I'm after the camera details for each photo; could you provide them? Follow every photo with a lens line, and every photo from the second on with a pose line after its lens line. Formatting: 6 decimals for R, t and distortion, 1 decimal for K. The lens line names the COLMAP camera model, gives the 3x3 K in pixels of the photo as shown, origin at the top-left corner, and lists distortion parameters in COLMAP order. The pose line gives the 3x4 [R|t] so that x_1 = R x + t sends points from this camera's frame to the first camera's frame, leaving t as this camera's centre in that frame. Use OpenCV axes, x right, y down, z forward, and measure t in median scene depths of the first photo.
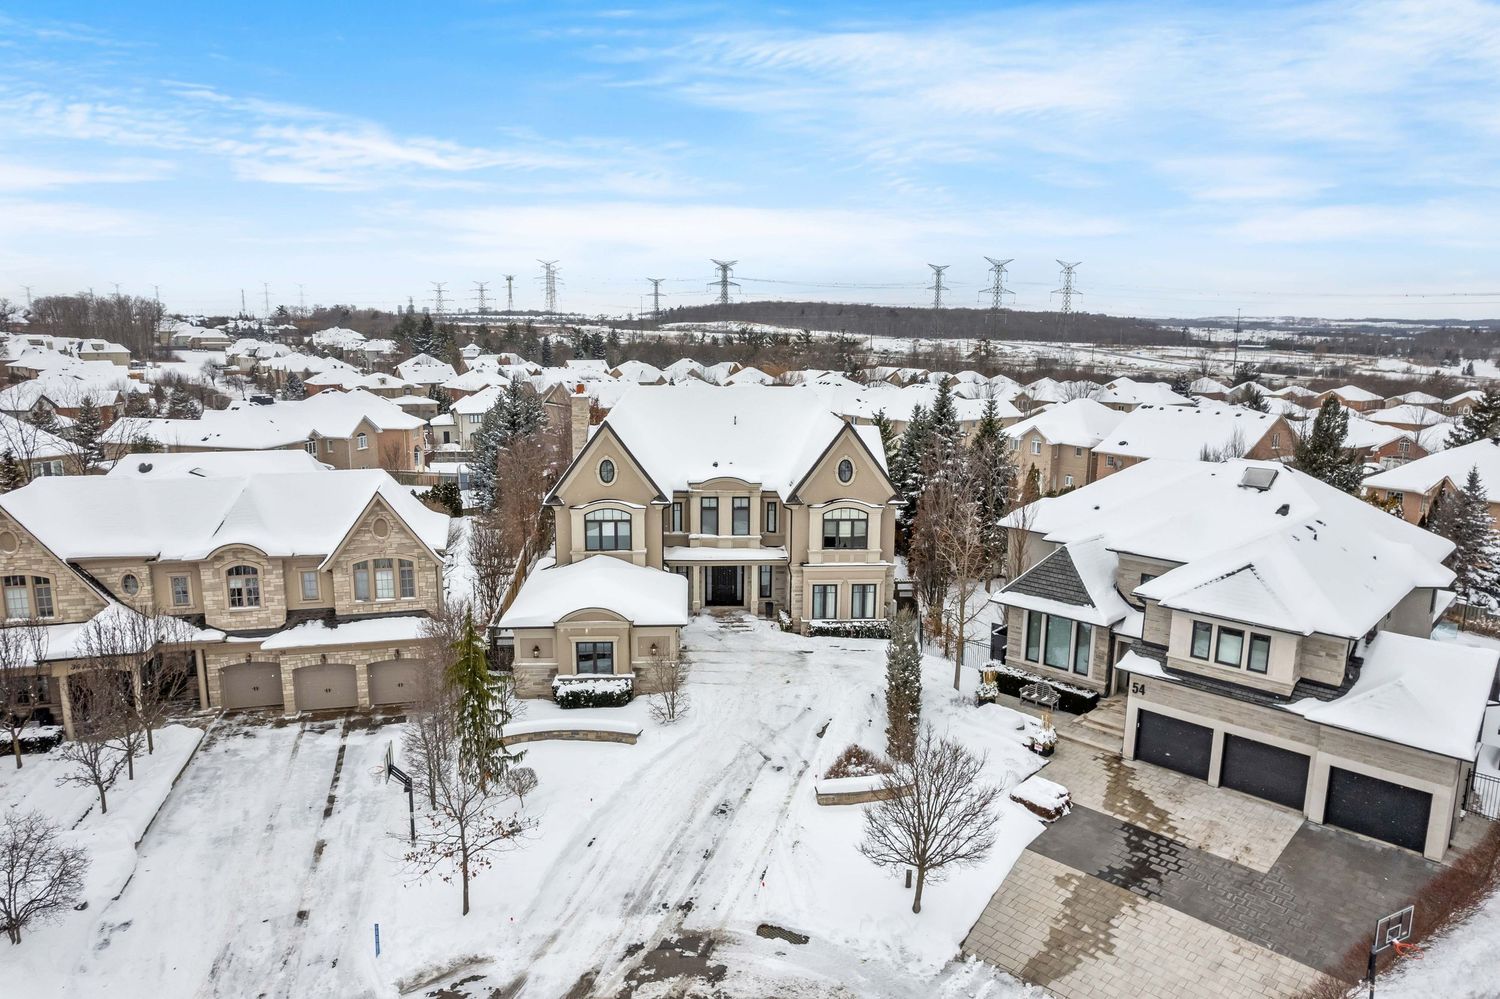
lens RADIAL K [[962.7, 0, 757.0], [0, 962.7, 500.6], [0, 0, 1]] dist [-0.090916, 0.089942]
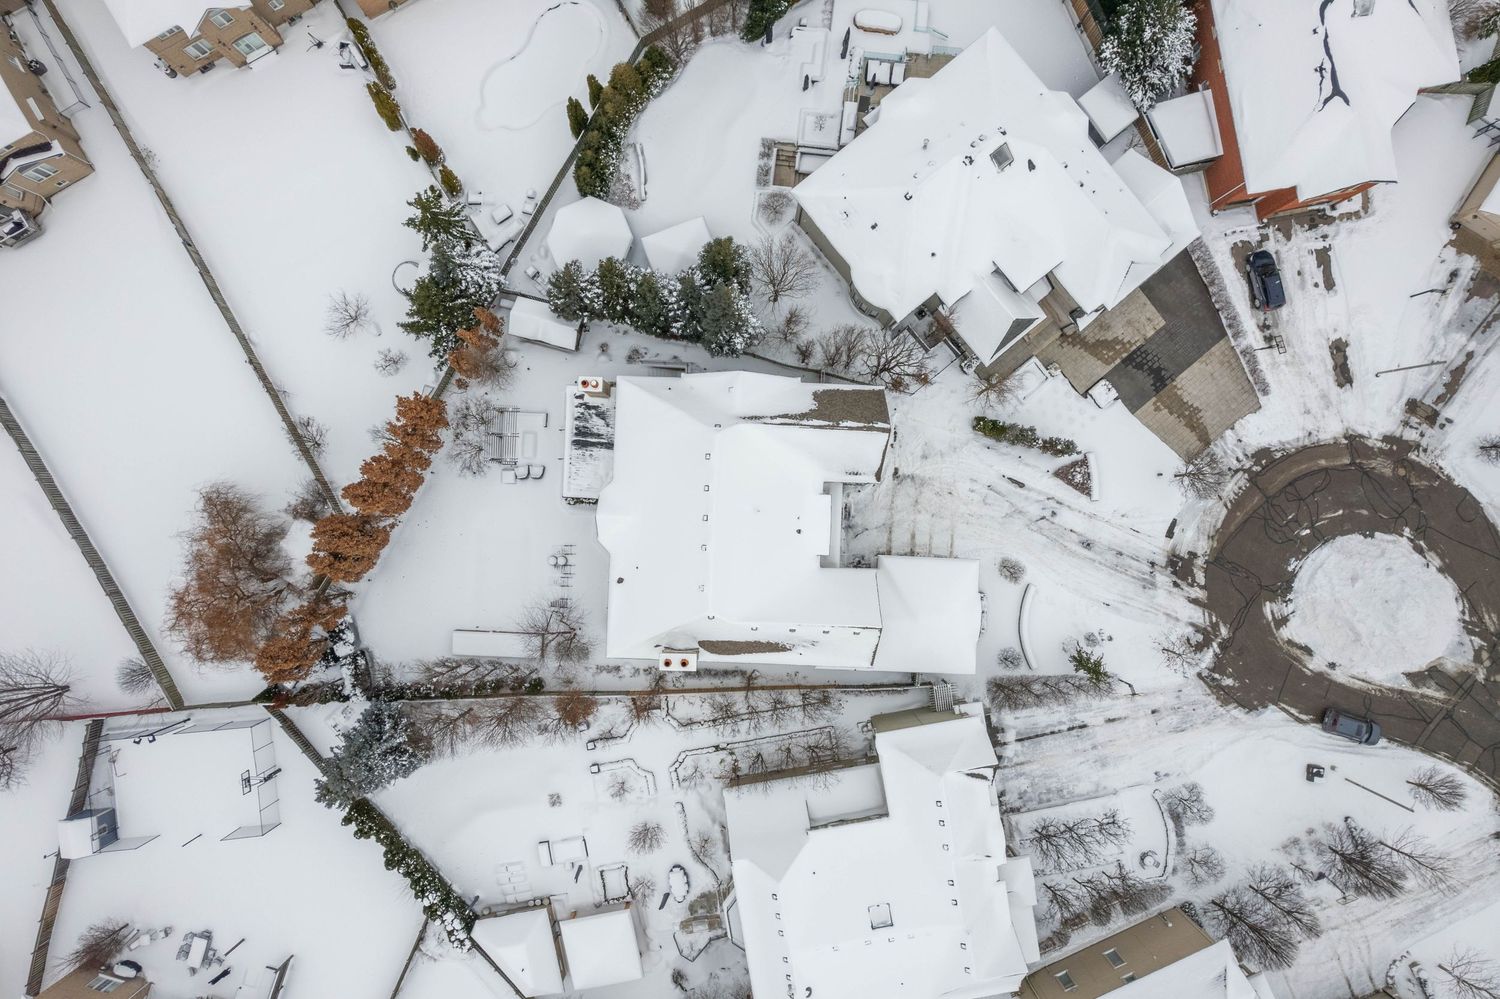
lens RADIAL K [[962.7, 0, 757.0], [0, 962.7, 500.6], [0, 0, 1]] dist [-0.090916, 0.089942]
pose [[0.113141, -0.993534, -0.009441, -0.001591], [0.173788, 0.010433, 0.984728, -1.830940], [-0.978262, -0.113053, 0.173845, 1.319105]]
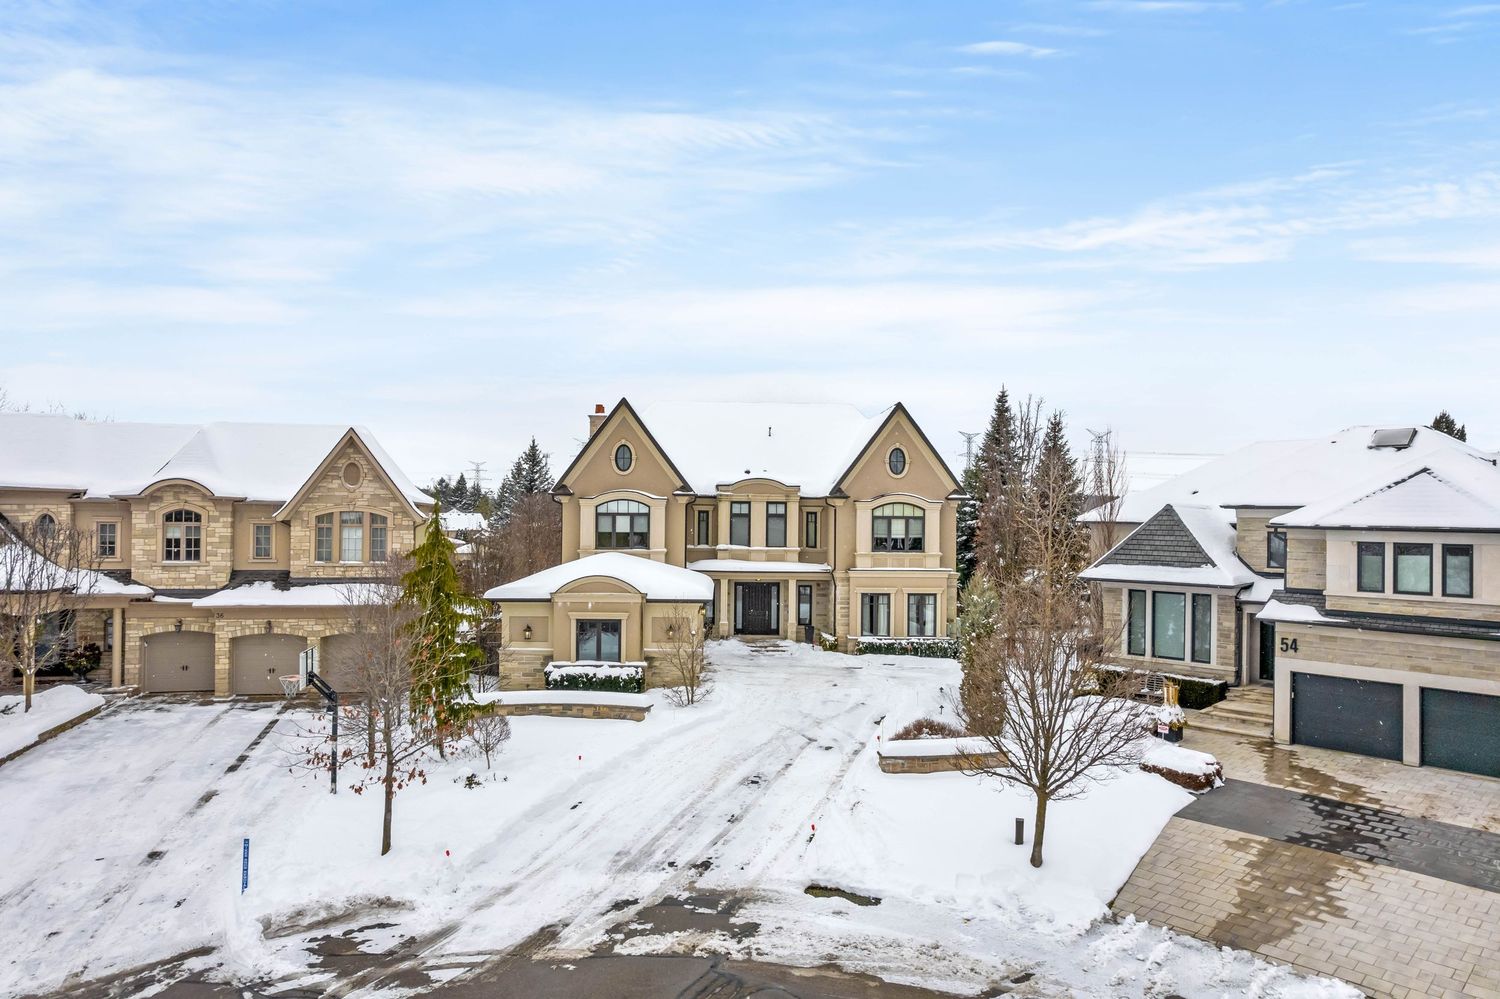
lens RADIAL K [[962.7, 0, 757.0], [0, 962.7, 500.6], [0, 0, 1]] dist [-0.090916, 0.089942]
pose [[0.999488, 0.000157, -0.032000, -0.009715], [-0.006342, 0.981123, -0.193278, 0.245754], [0.031366, 0.193382, 0.980622, 0.215597]]
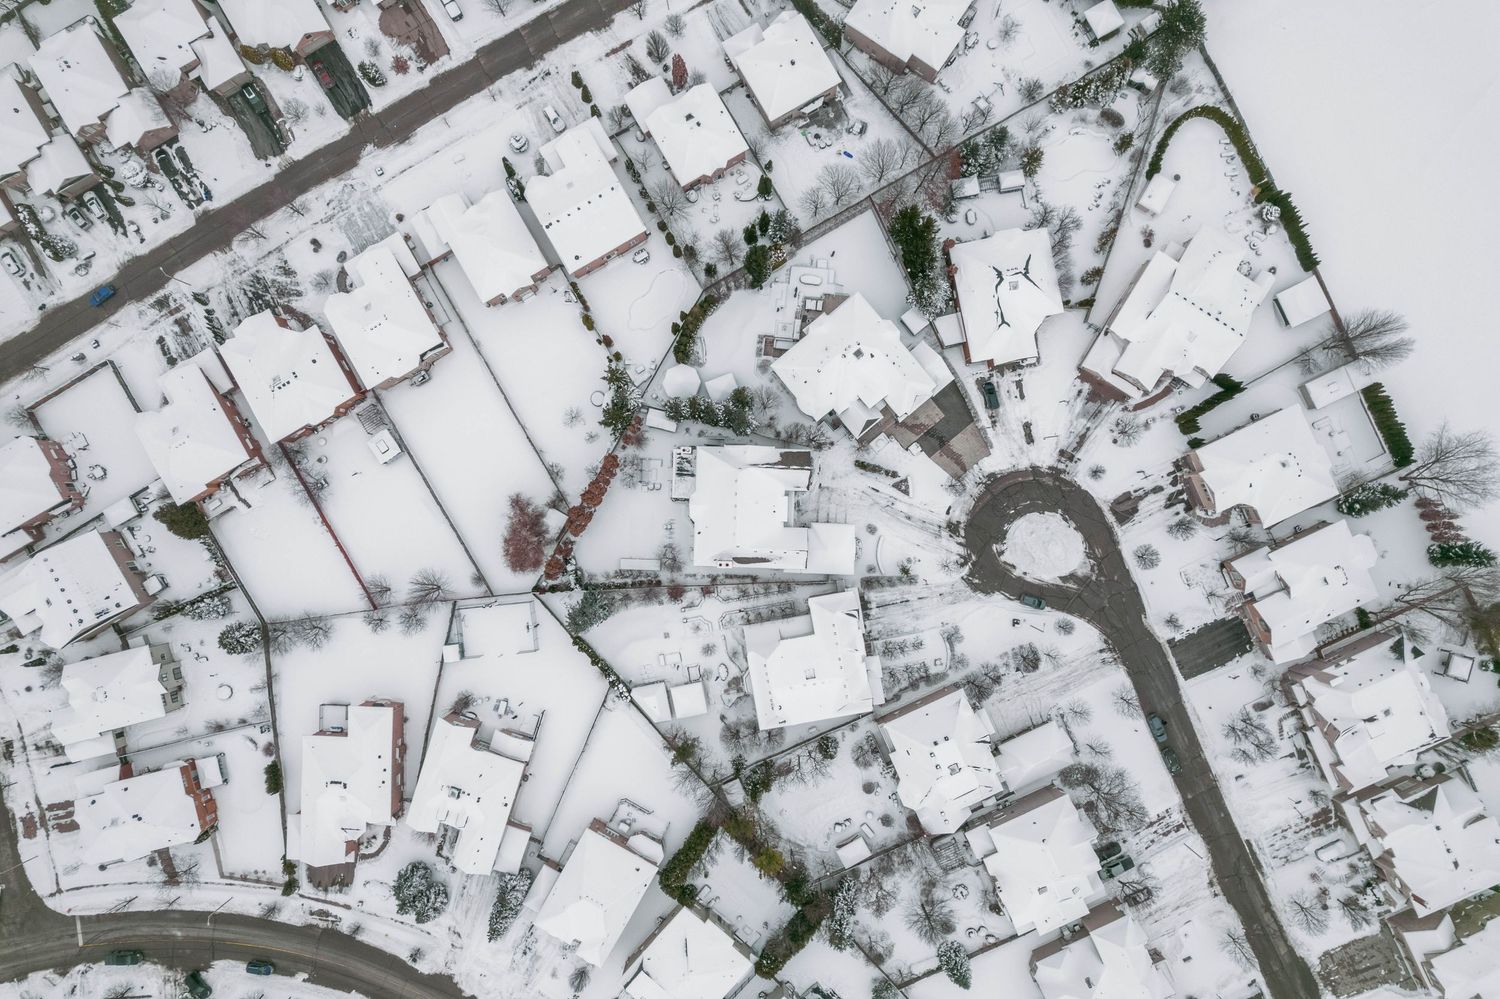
lens RADIAL K [[962.7, 0, 757.0], [0, 962.7, 500.6], [0, 0, 1]] dist [-0.090916, 0.089942]
pose [[0.105857, -0.994264, -0.015310, 0.039783], [0.189115, 0.005014, 0.981942, -4.257910], [-0.976233, -0.106841, 0.188561, 0.822907]]
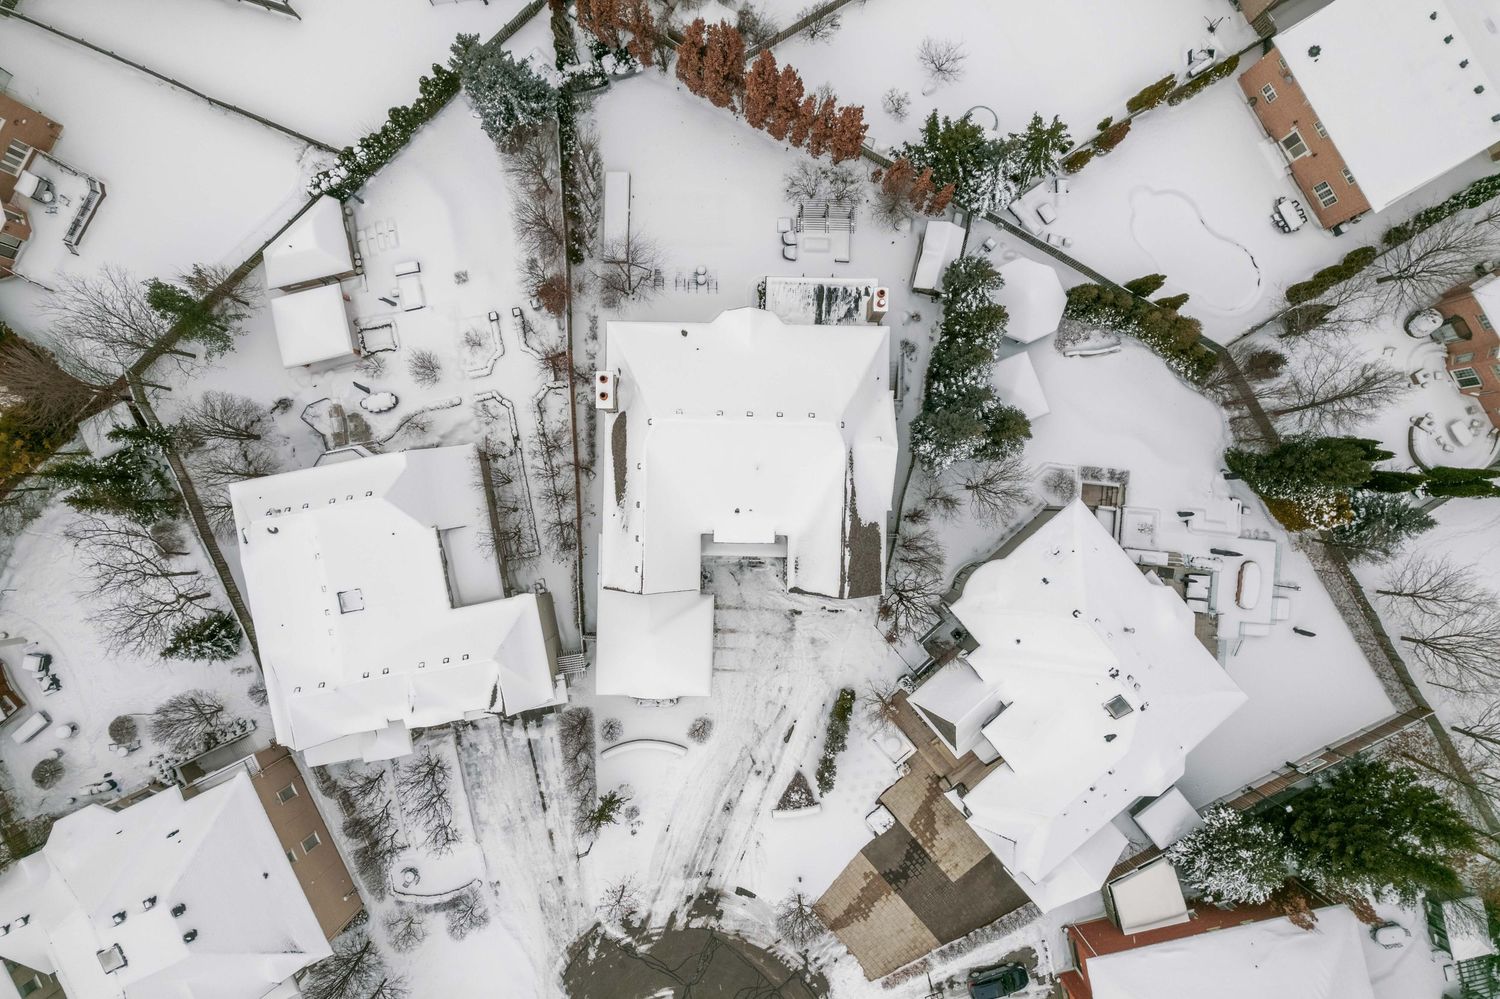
lens RADIAL K [[962.7, 0, 757.0], [0, 962.7, 500.6], [0, 0, 1]] dist [-0.090916, 0.089942]
pose [[0.995611, 0.093361, -0.006507, -0.020995], [-0.010804, 0.183726, 0.982918, -1.808118], [0.092962, -0.978534, 0.183928, 1.242119]]
